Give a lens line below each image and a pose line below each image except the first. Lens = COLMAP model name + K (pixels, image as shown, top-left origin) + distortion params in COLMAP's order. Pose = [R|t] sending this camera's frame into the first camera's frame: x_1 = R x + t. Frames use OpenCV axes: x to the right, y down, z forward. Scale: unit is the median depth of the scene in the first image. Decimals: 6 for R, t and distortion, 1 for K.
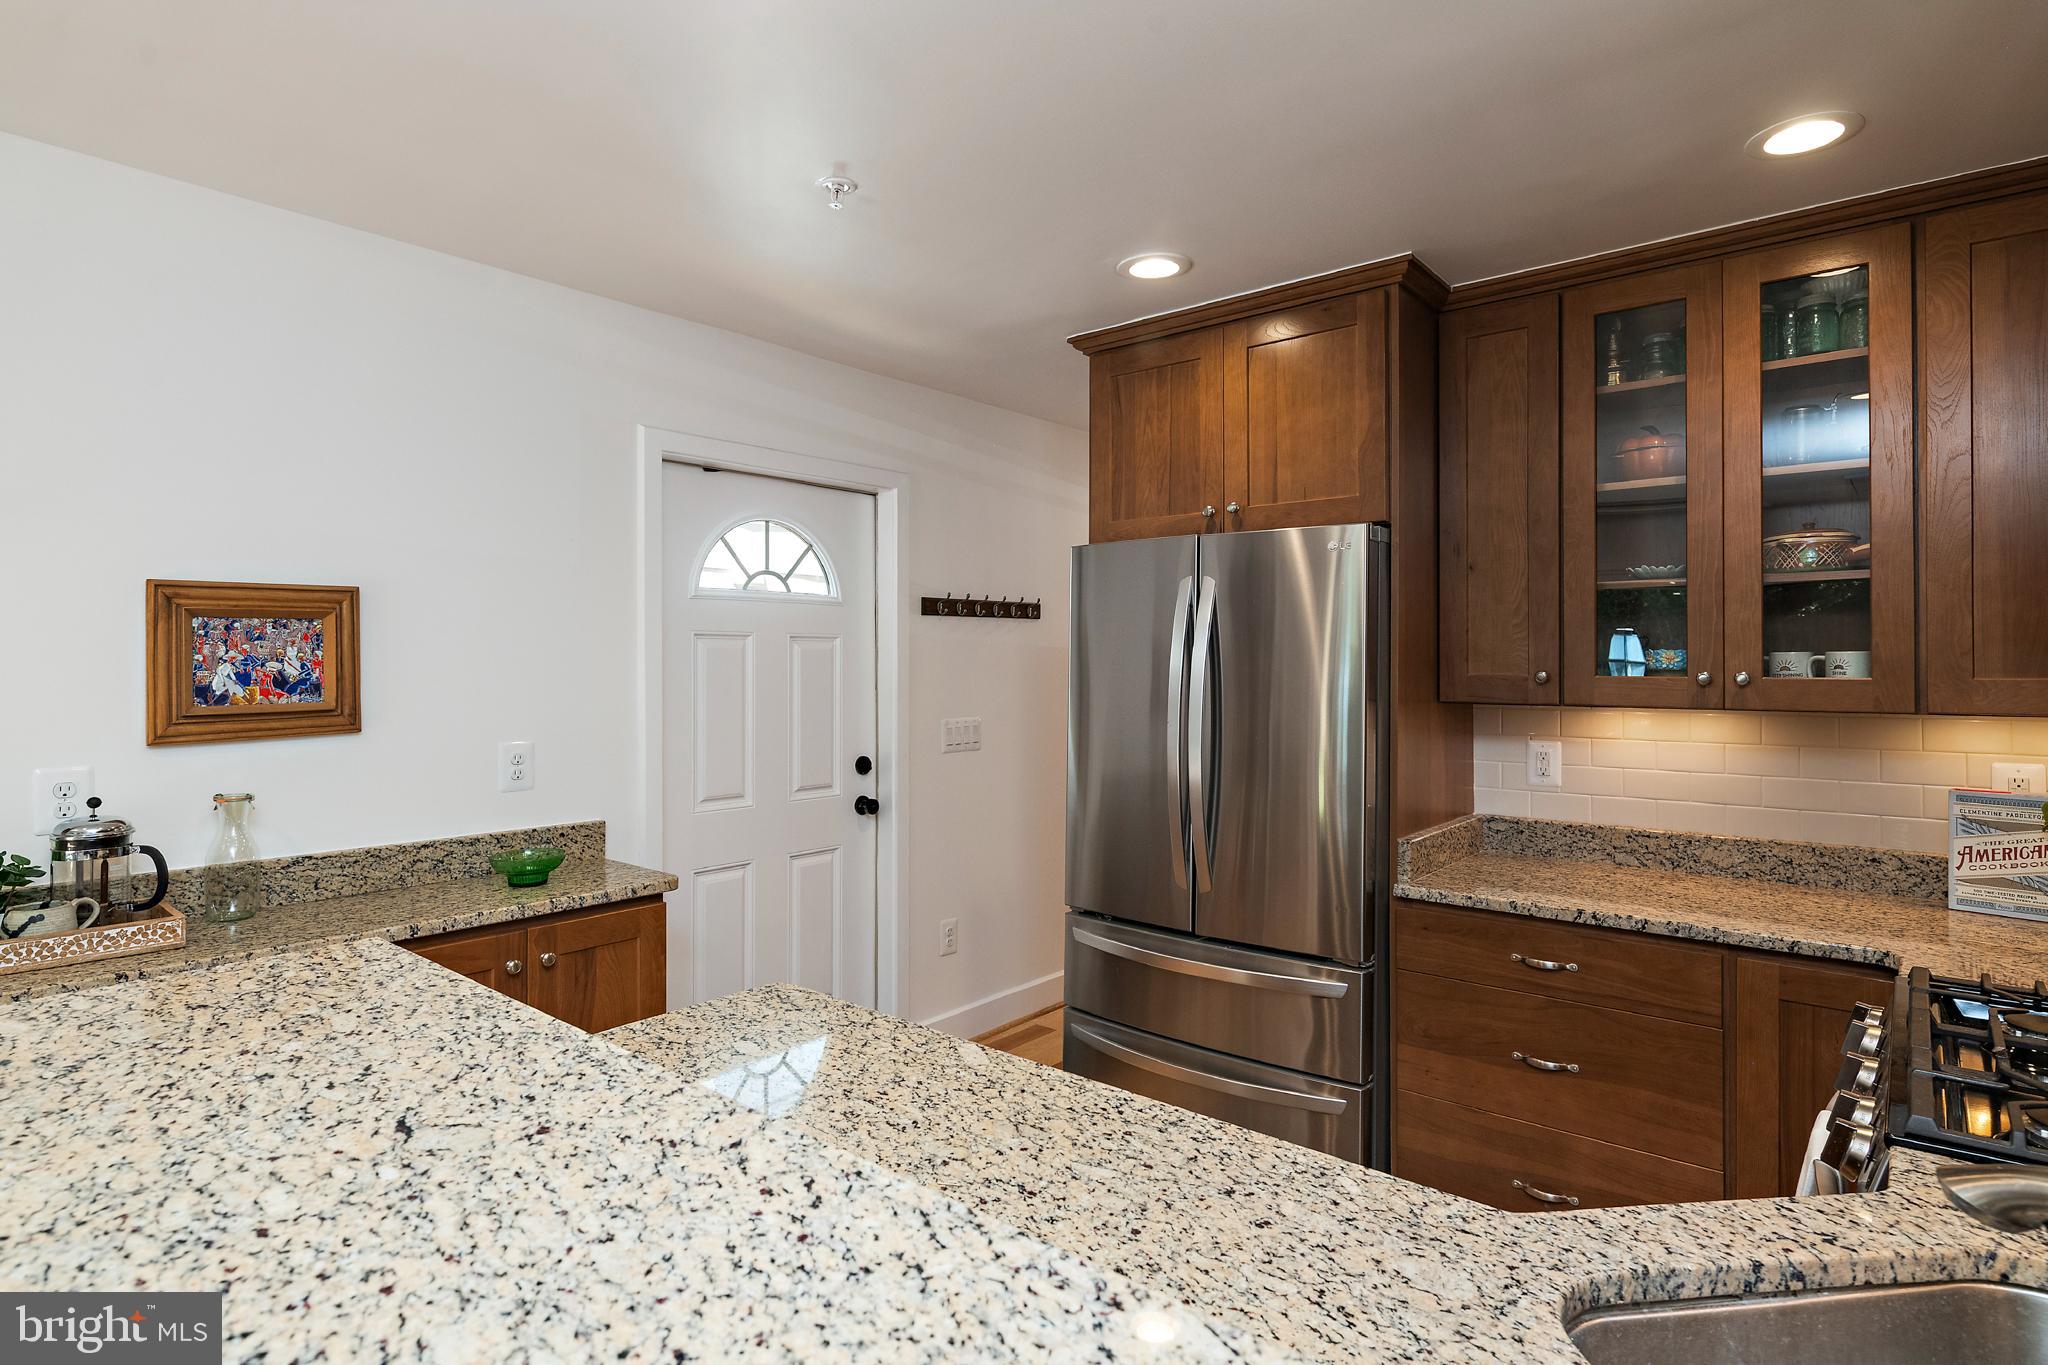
lens RADIAL K [[1043.9, 0, 1021.8], [0, 1043.9, 675.1], [0, 0, 1]] dist [0.002418, -0.007341]
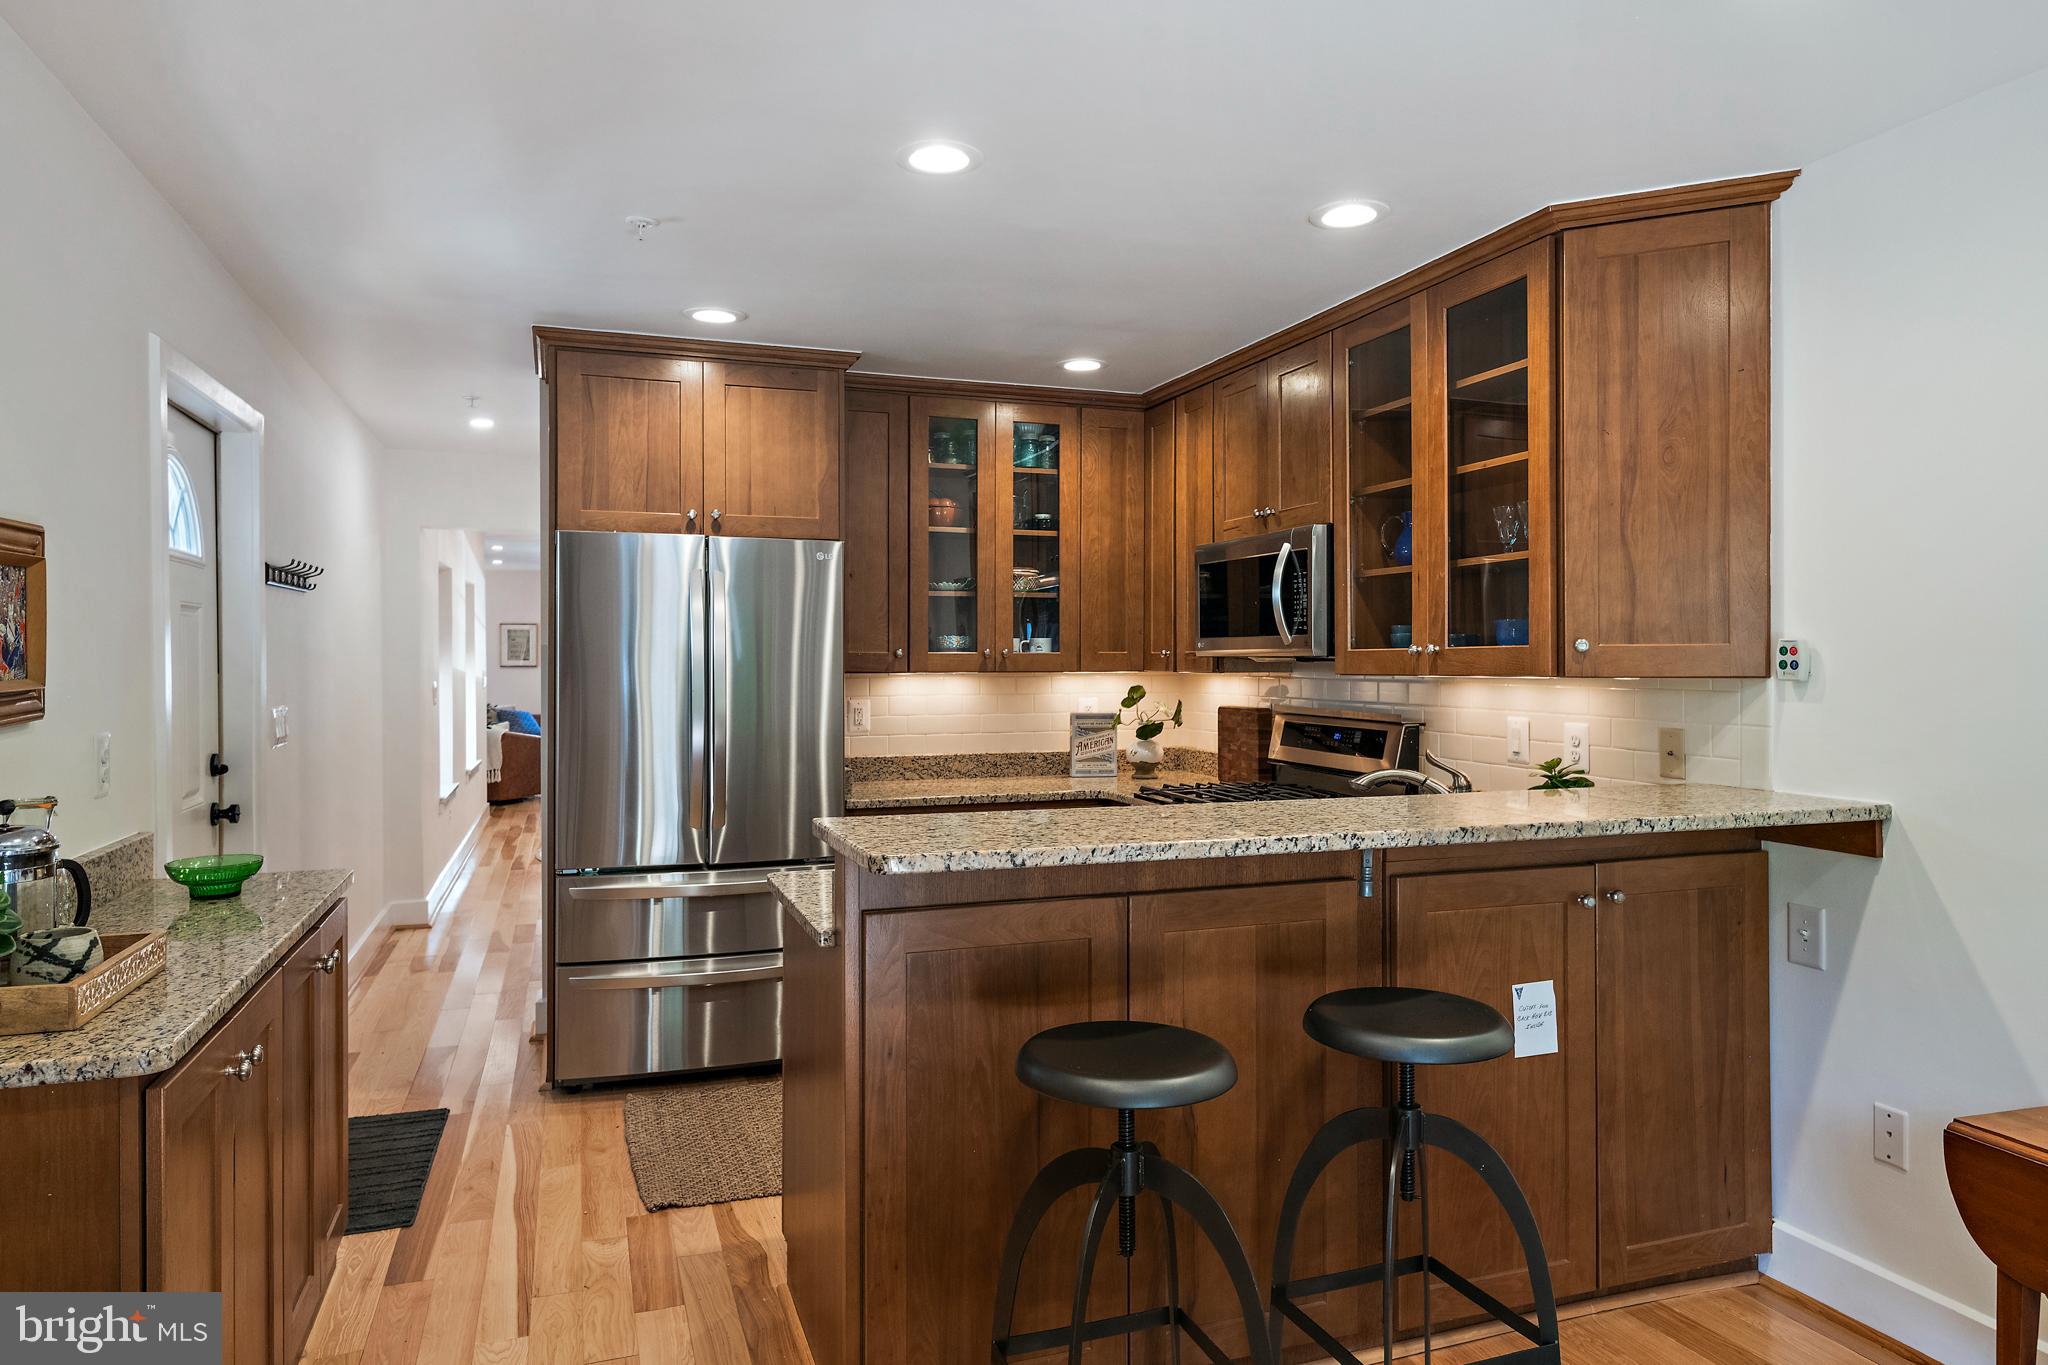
lens RADIAL K [[1273.0, 0, 1072.9], [0, 1273.0, 672.3], [0, 0, 1]] dist [0.029467, -0.010774]
pose [[0.483927, -0.010808, 0.875042, -1.072432], [0.011041, 0.999920, 0.006244, 0.023028], [-0.875039, 0.006639, 0.484007, -0.099515]]
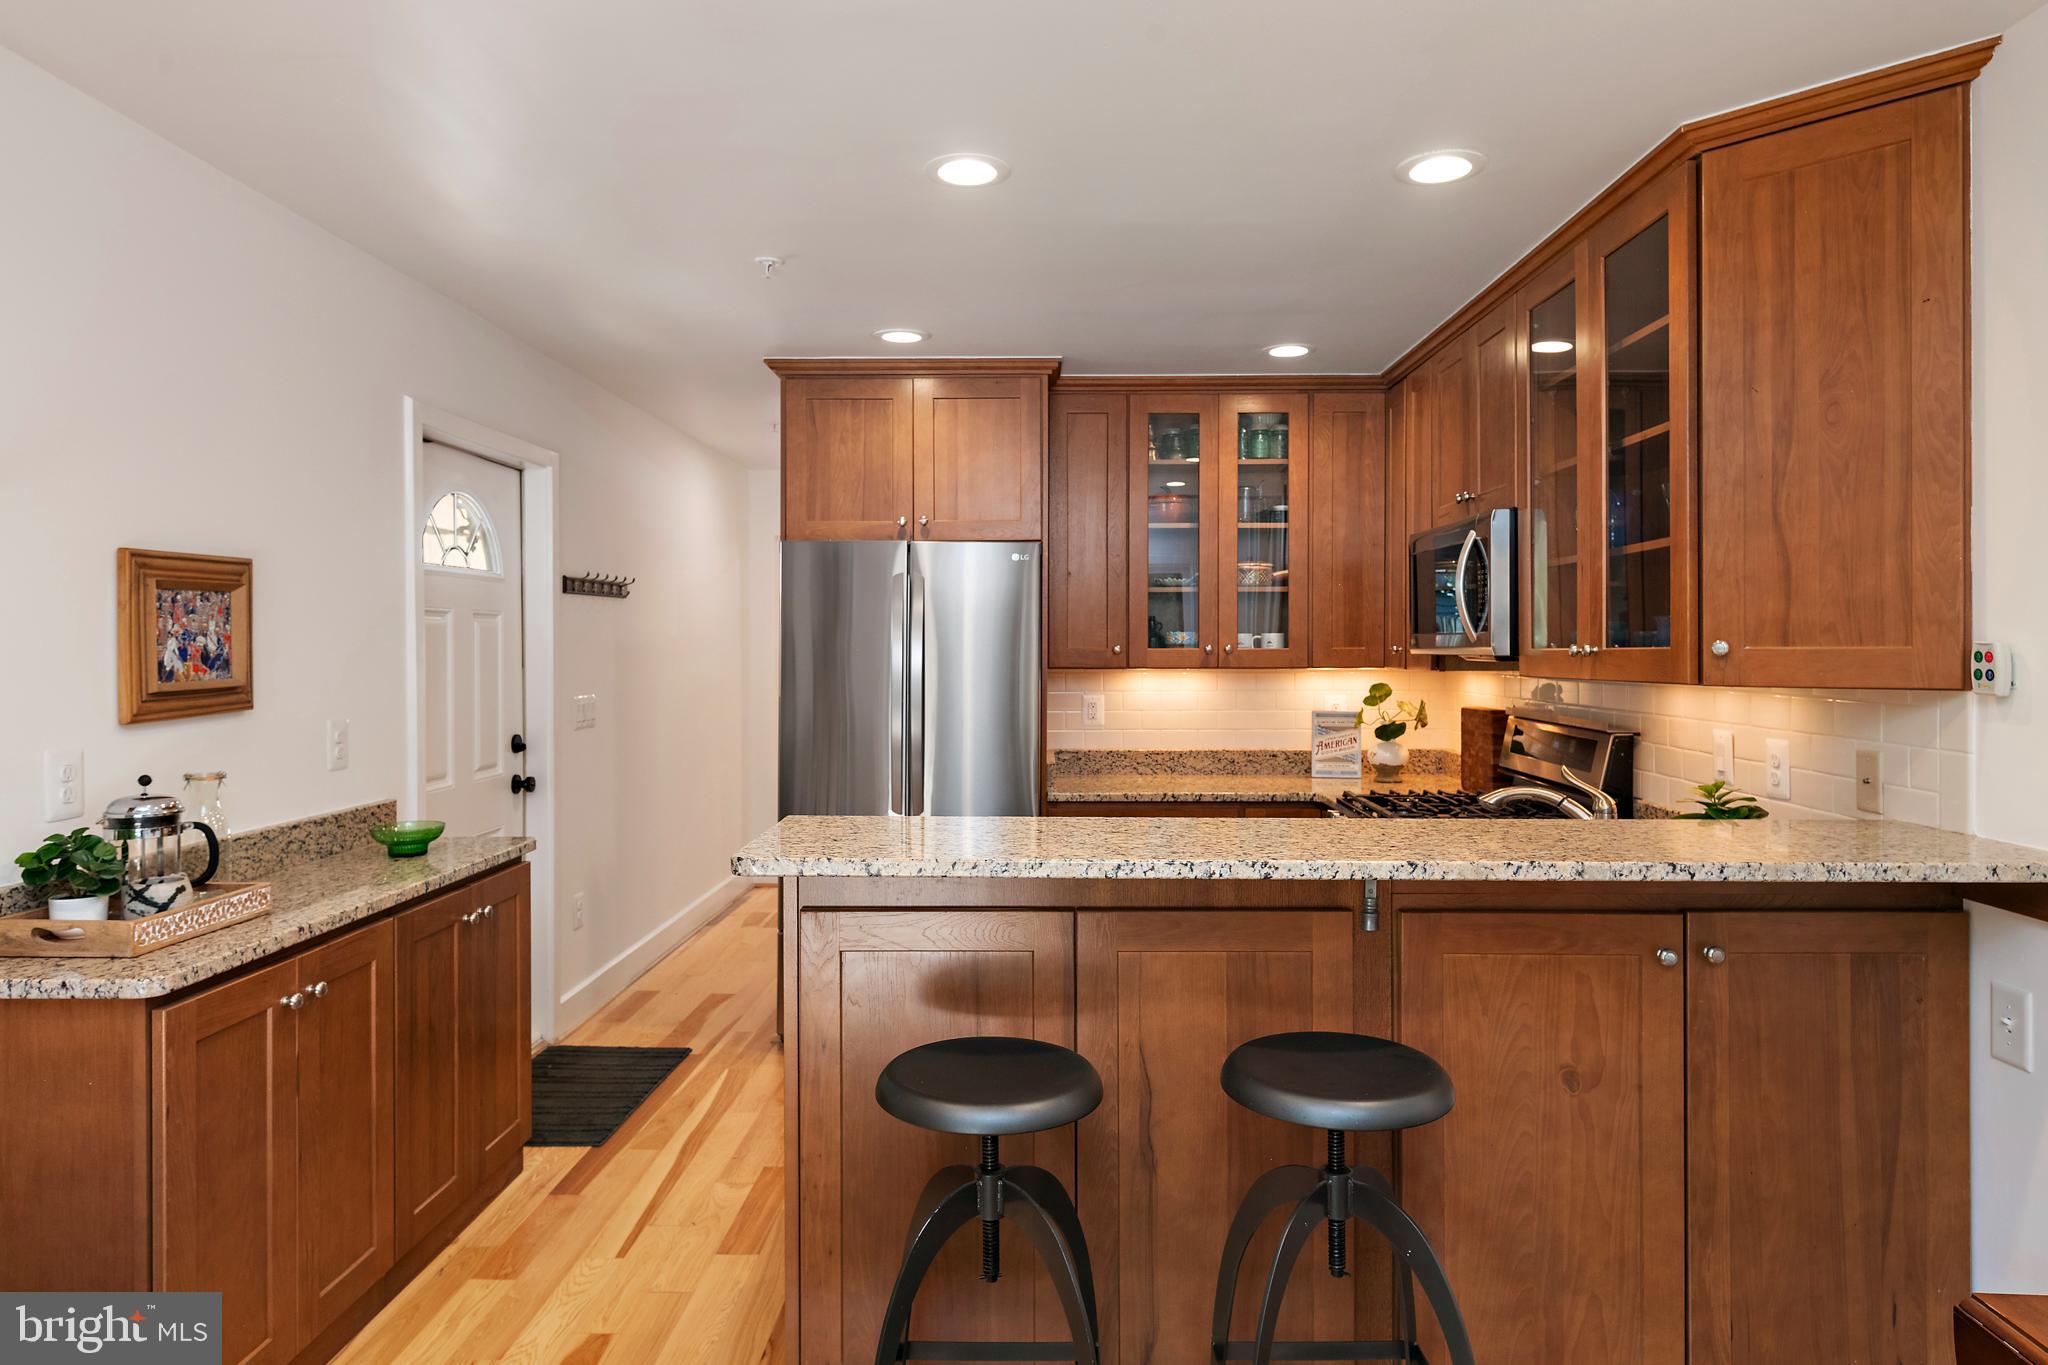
lens RADIAL K [[1273.0, 0, 1072.3], [0, 1273.0, 657.5], [0, 0, 1]] dist [0.029467, -0.010774]
pose [[0.762648, -0.008185, 0.646762, -0.811379], [0.008895, 0.999958, 0.002166, 0.010347], [-0.646752, 0.004101, 0.762689, -0.388256]]
